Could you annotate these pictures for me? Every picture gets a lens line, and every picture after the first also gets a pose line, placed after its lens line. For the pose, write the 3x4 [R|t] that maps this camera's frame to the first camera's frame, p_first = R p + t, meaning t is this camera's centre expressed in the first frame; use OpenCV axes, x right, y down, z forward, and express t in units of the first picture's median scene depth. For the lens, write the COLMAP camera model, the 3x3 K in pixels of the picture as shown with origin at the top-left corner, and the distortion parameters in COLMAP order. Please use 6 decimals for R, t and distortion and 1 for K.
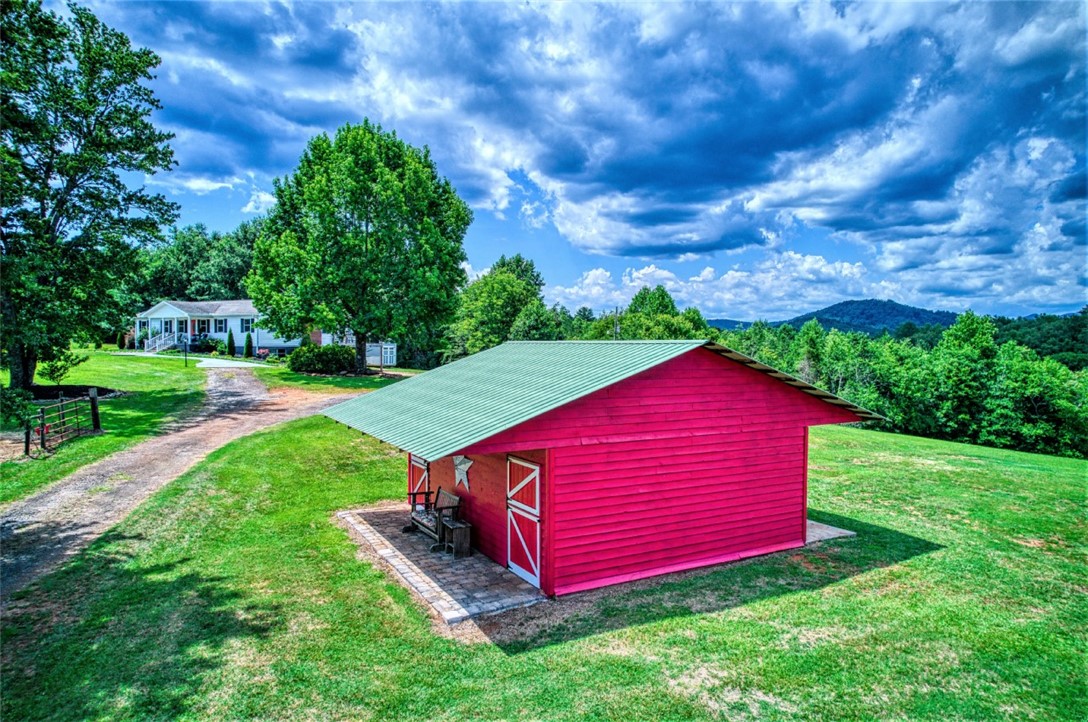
lens RADIAL K [[697.6, 0, 547.0], [0, 697.6, 368.7], [0, 0, 1]] dist [-0.080662, 0.074079]
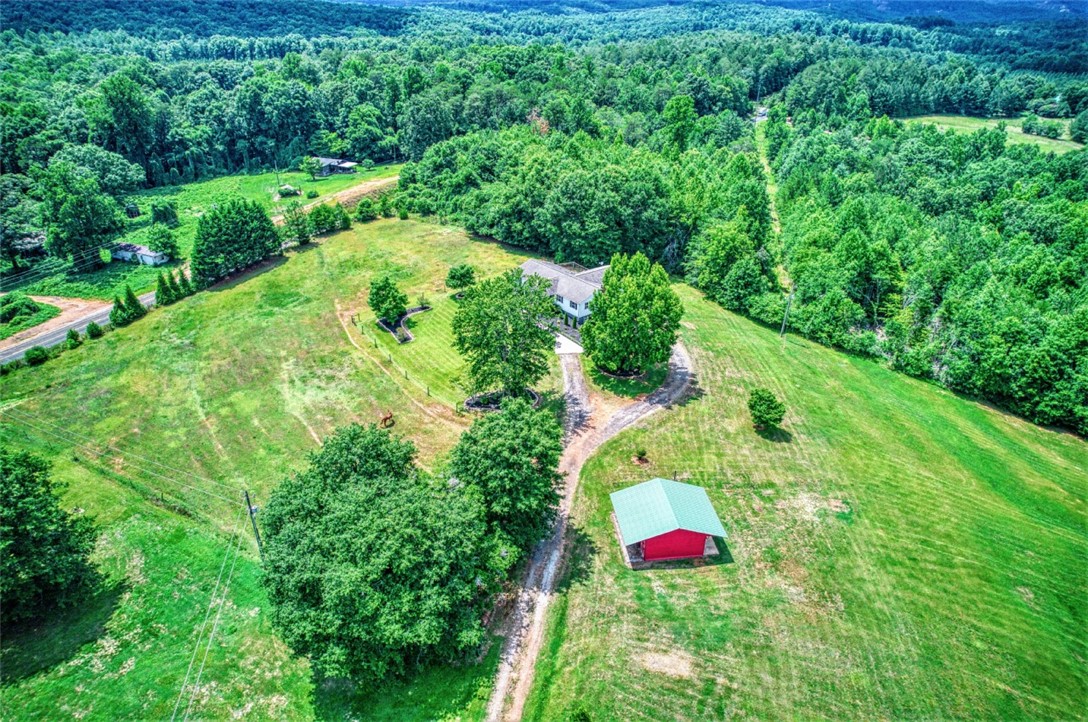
lens RADIAL K [[697.6, 0, 547.0], [0, 697.6, 368.7], [0, 0, 1]] dist [-0.080662, 0.074079]
pose [[0.925283, 0.186356, -0.330337, 0.251515], [-0.025563, 0.899626, 0.435912, -1.055562], [0.378415, -0.394897, 0.837173, -1.039735]]
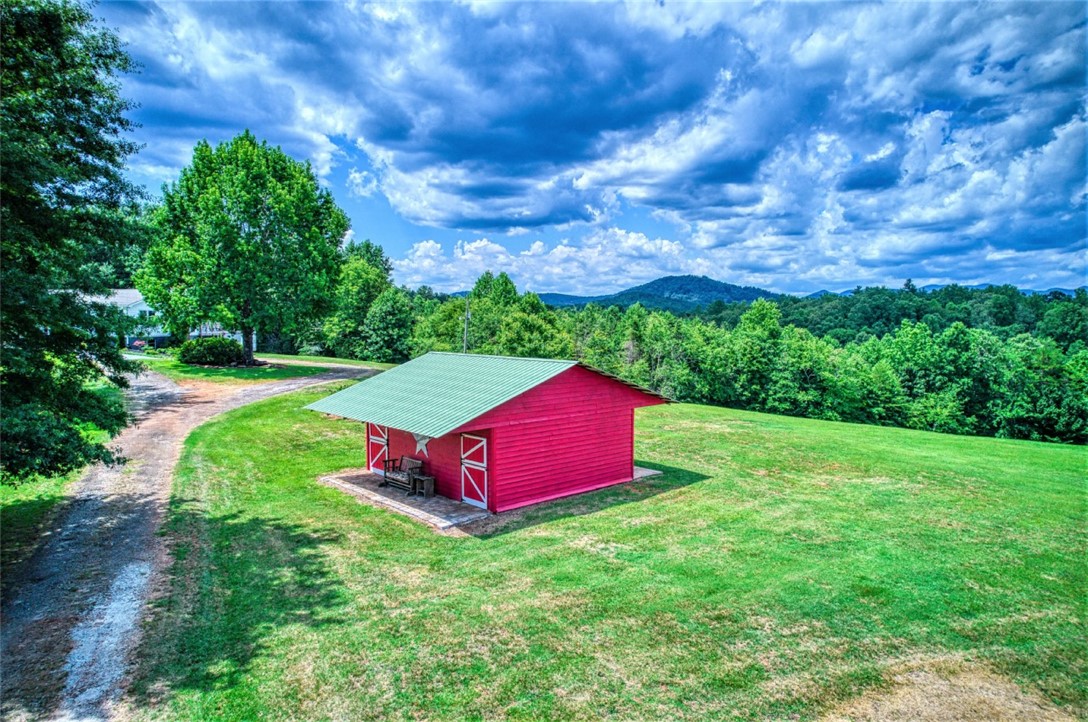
lens RADIAL K [[697.6, 0, 547.0], [0, 697.6, 368.7], [0, 0, 1]] dist [-0.080662, 0.074079]
pose [[0.971276, -0.018498, 0.237237, -0.075019], [0.009350, 0.999171, 0.039629, -0.027278], [-0.237774, -0.036272, 0.970643, -0.194196]]
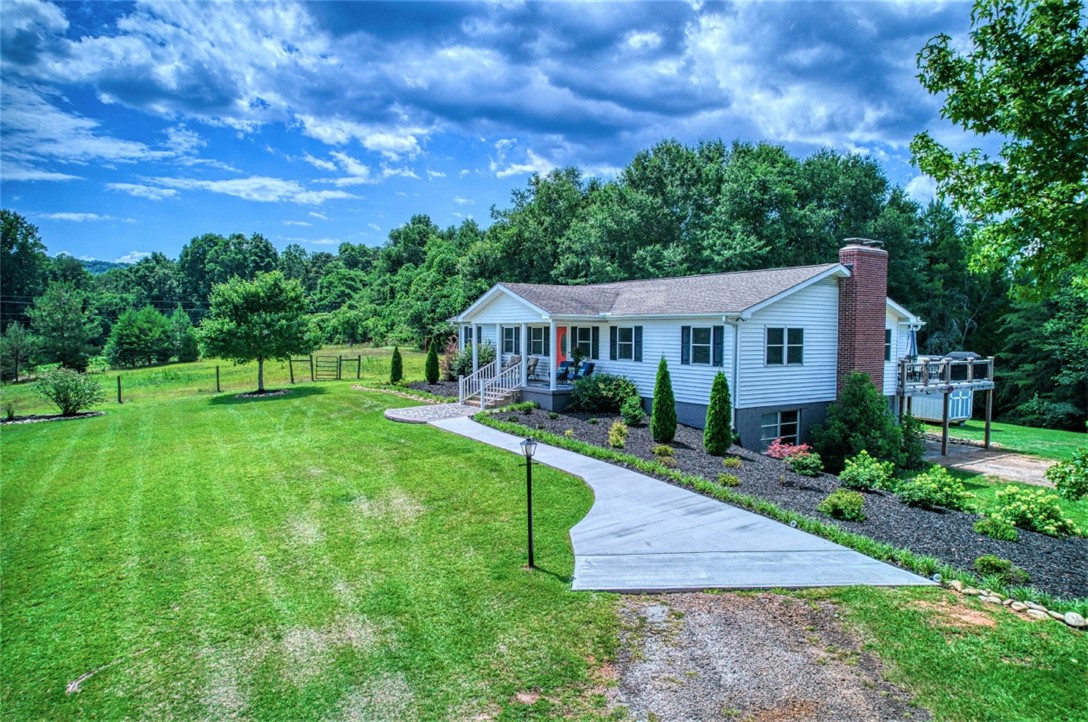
lens RADIAL K [[697.6, 0, 547.0], [0, 697.6, 368.7], [0, 0, 1]] dist [-0.080662, 0.074079]
pose [[0.880332, 0.022068, -0.473845, -0.452324], [-0.014285, 0.999698, 0.020019, -0.076816], [0.474143, -0.010854, 0.880381, 0.873307]]
